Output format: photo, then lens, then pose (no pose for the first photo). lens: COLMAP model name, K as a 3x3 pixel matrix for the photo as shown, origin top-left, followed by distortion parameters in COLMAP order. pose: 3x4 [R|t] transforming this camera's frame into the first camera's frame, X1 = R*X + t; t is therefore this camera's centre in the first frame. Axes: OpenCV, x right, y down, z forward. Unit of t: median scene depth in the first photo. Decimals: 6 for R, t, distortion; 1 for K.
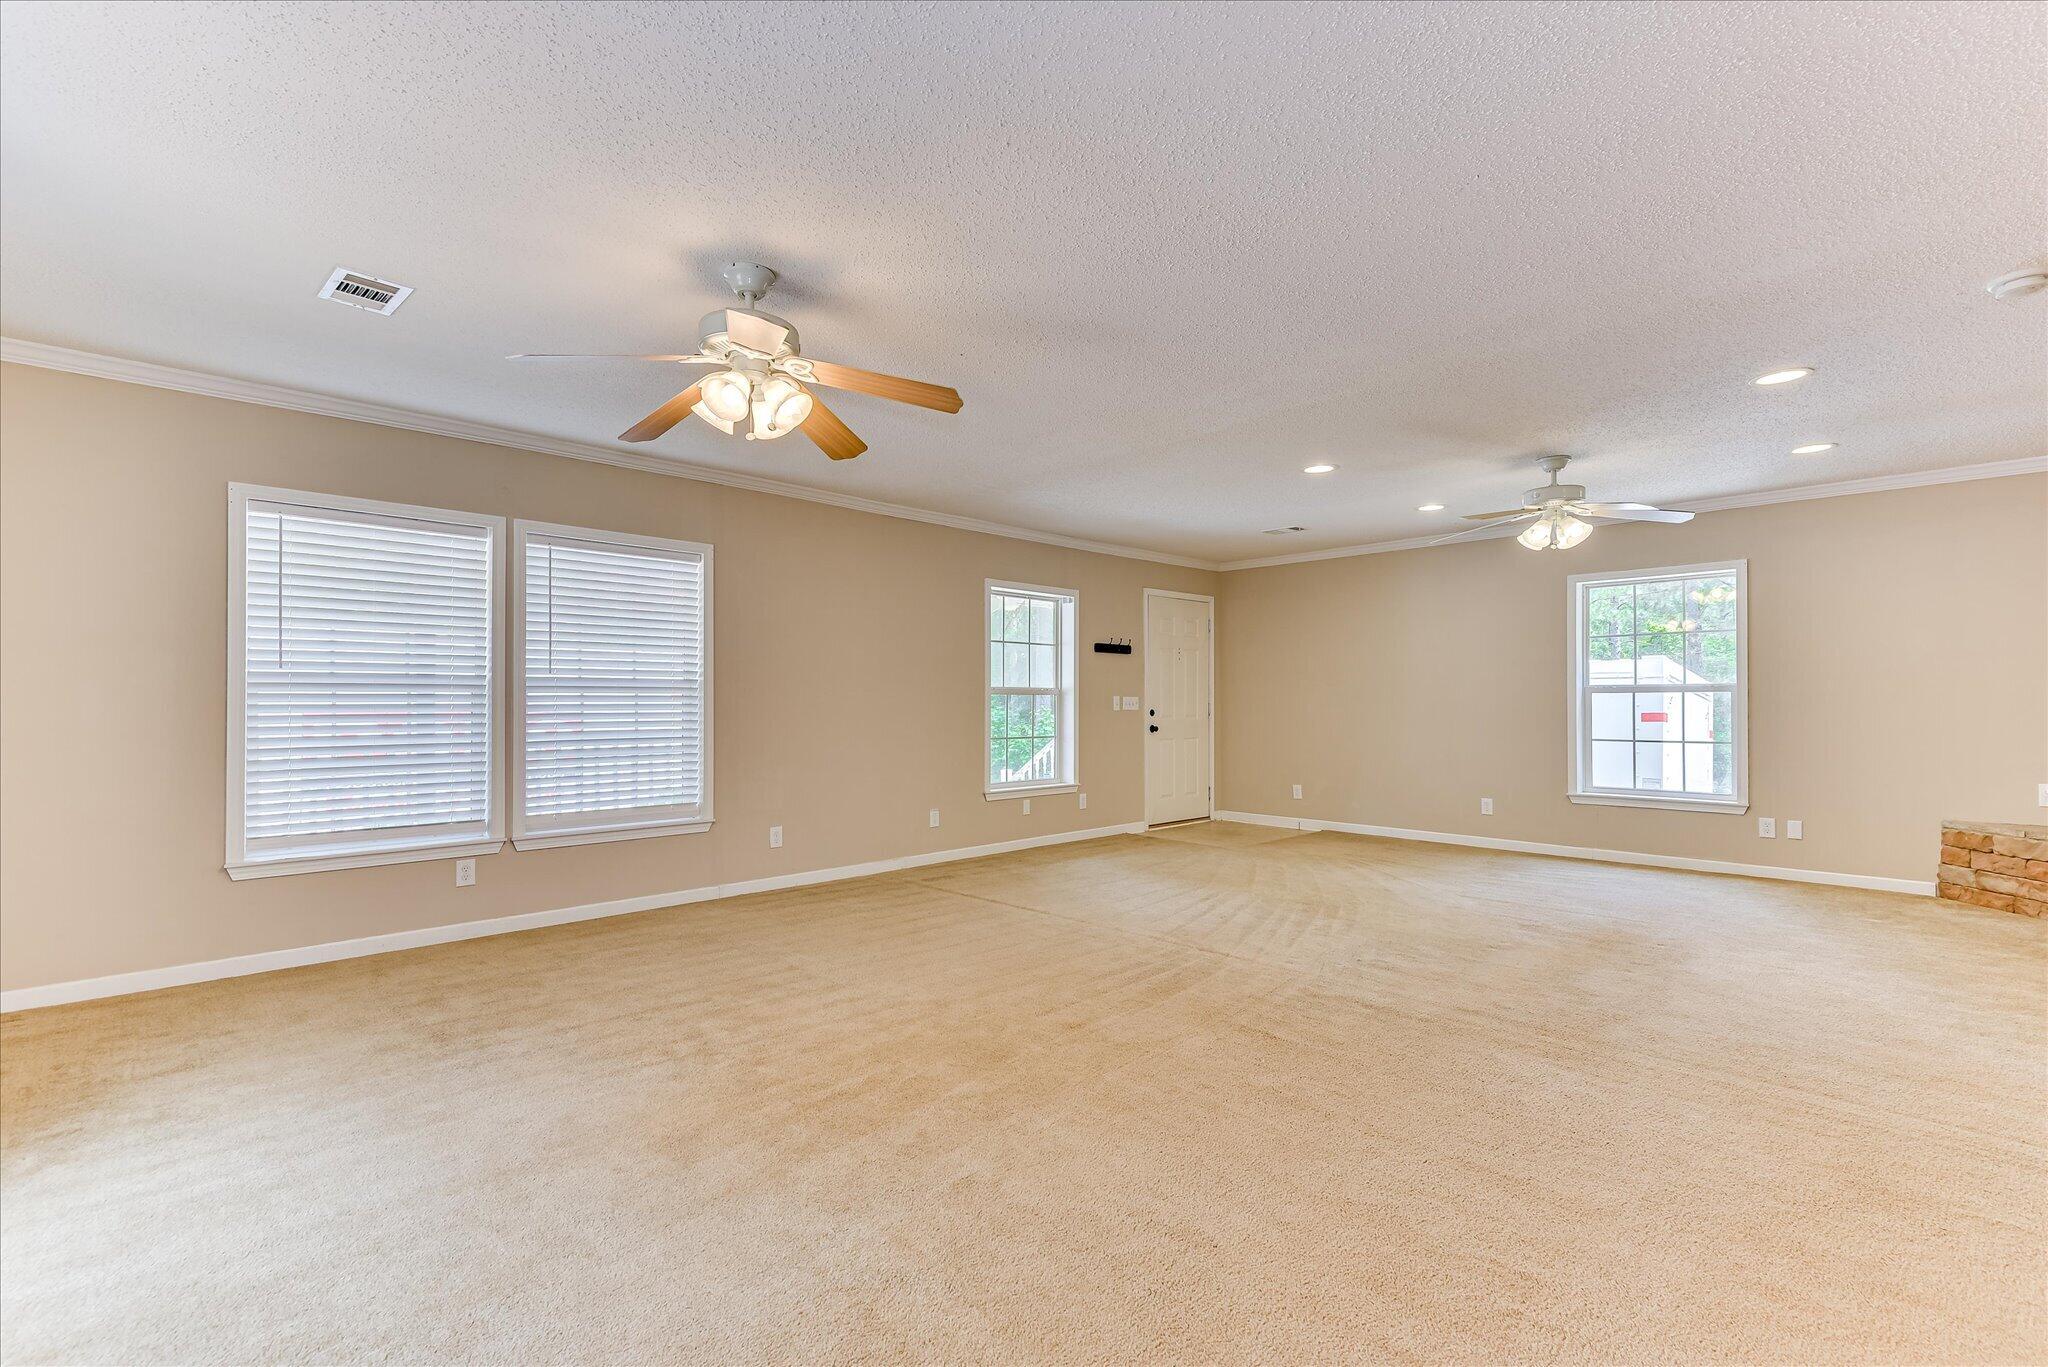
lens RADIAL K [[914.3, 0, 1023.6], [0, 914.3, 693.4], [0, 0, 1]] dist [0.008815, -0.003808]
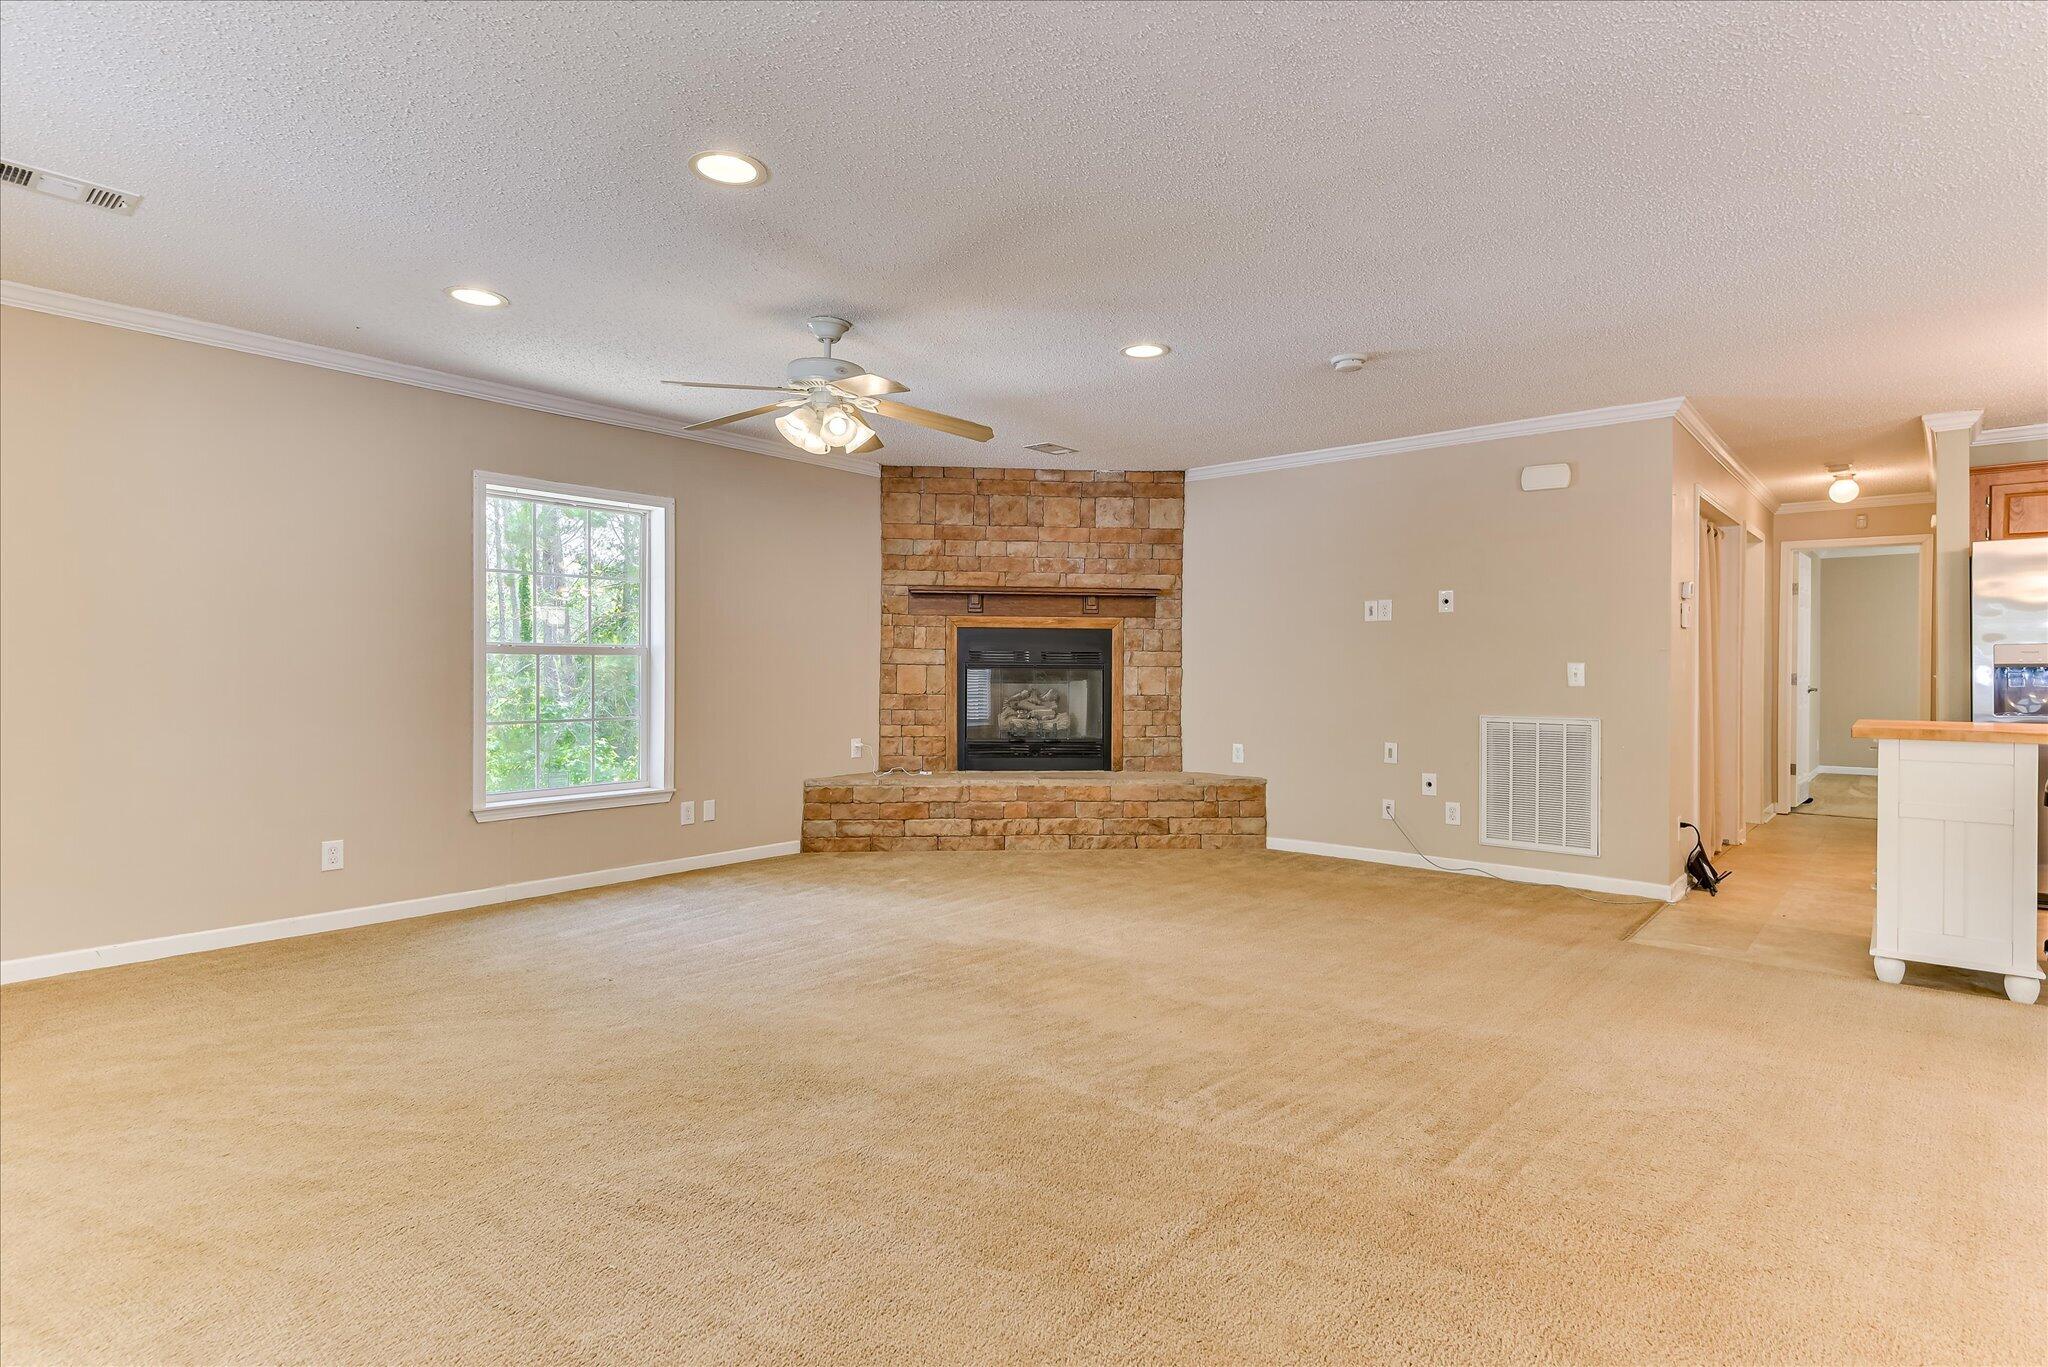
lens RADIAL K [[1026.6, 0, 1019.2], [0, 1026.6, 687.3], [0, 0, 1]] dist [0.017629, -0.003672]
pose [[-0.086063, -0.016235, 0.996157, -0.206162], [-0.012782, 0.999803, 0.015190, 0.009637], [-0.996208, -0.011426, -0.086254, 0.857765]]
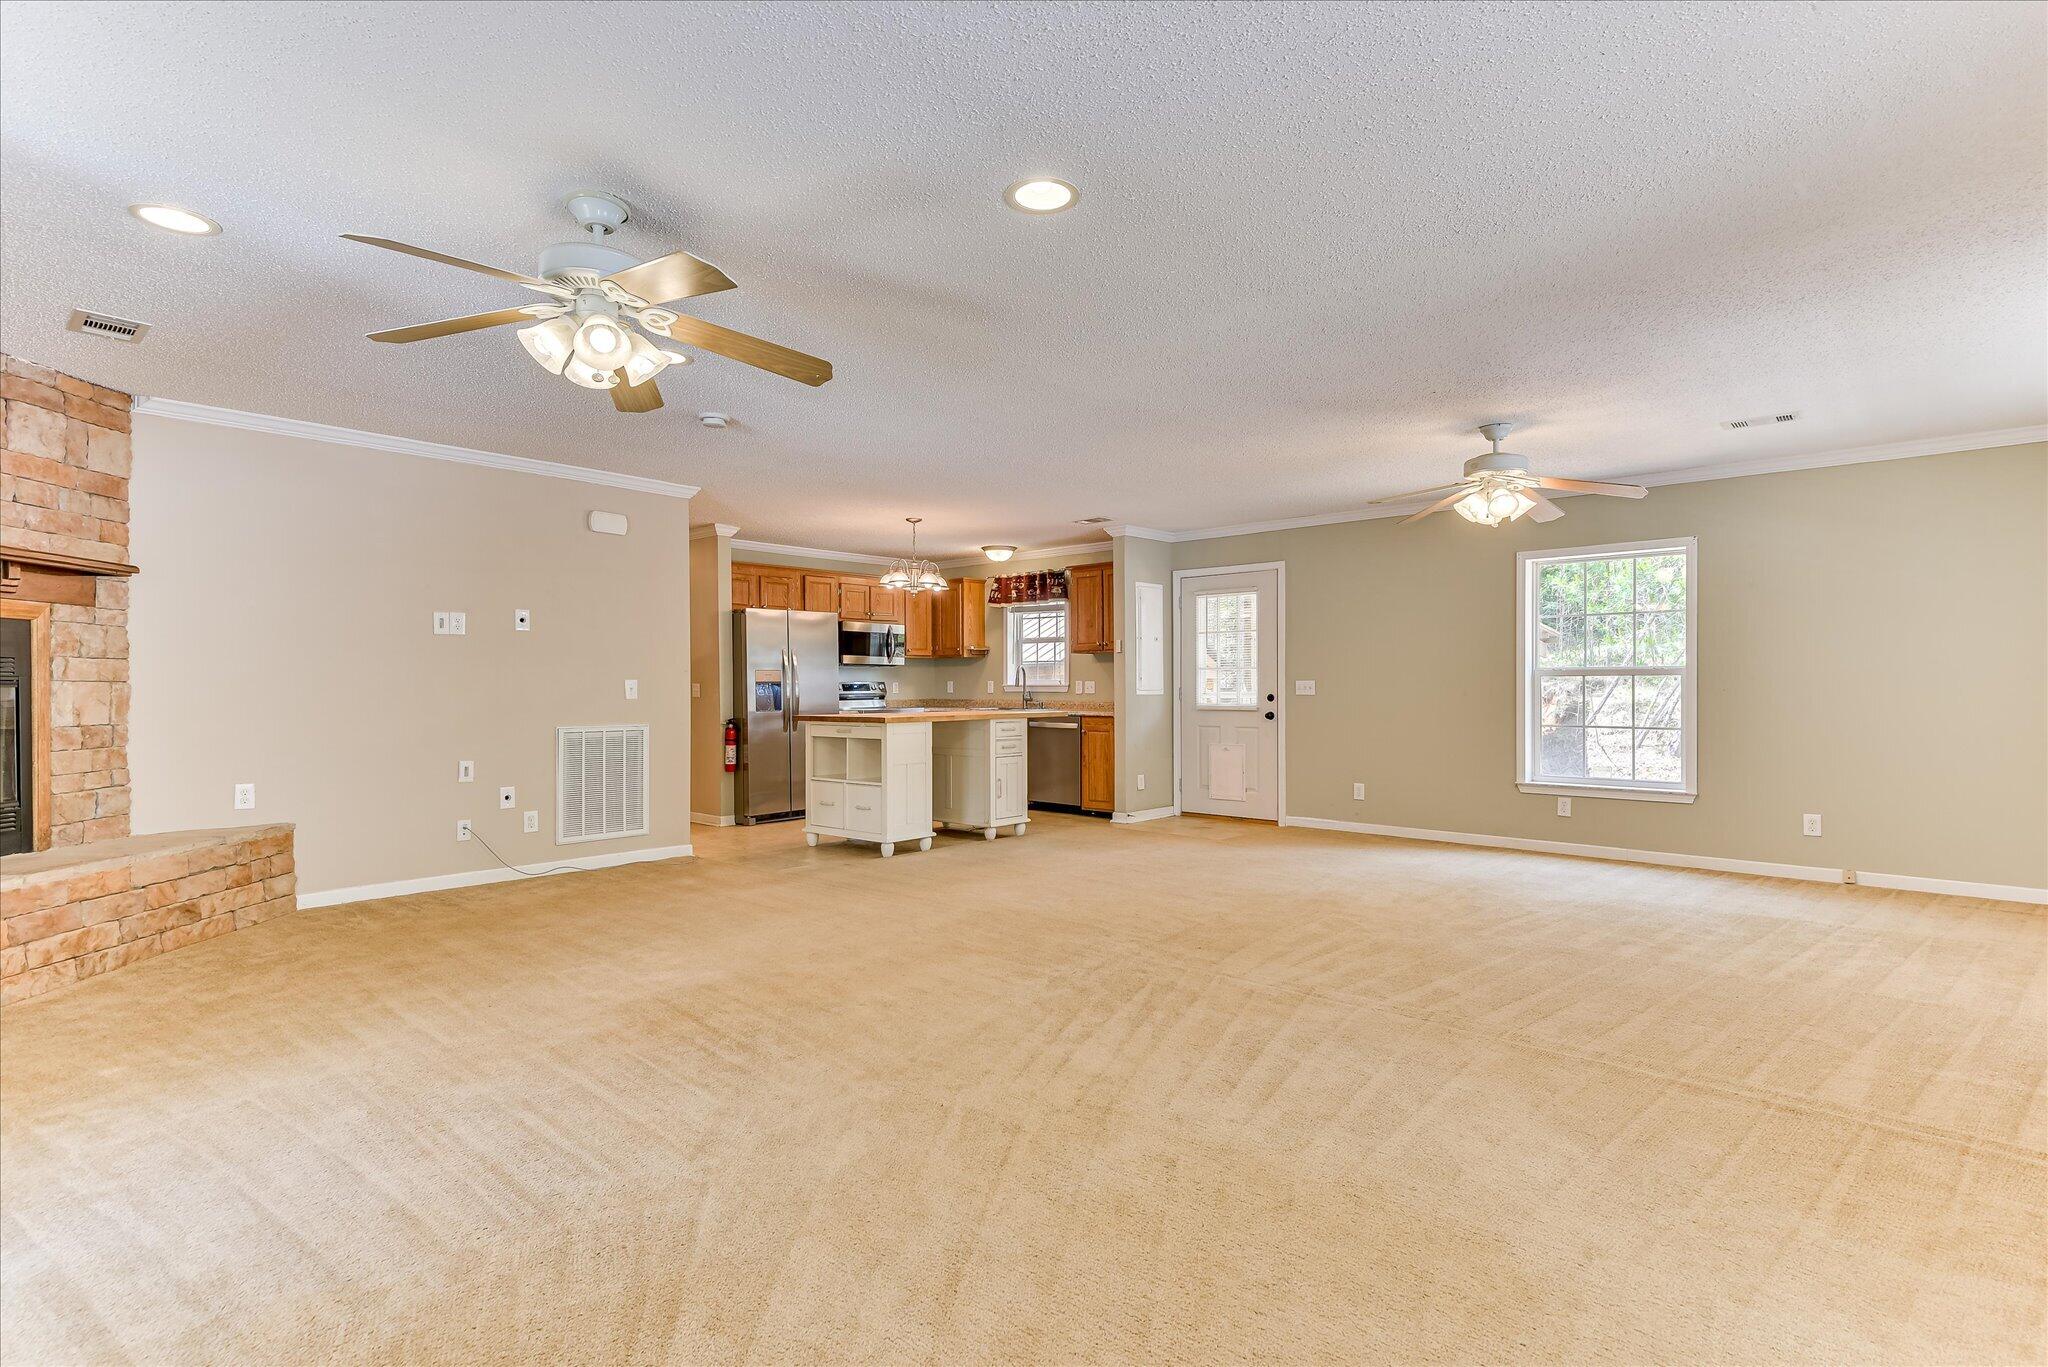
lens RADIAL K [[1026.6, 0, 1017.1], [0, 1026.6, 681.6], [0, 0, 1]] dist [0.017629, -0.003672]
pose [[-0.997883, 0.001604, -0.065011, 0.369672], [0.002596, 0.999881, -0.015177, 0.016340], [0.064979, -0.015313, -0.997769, 1.485006]]
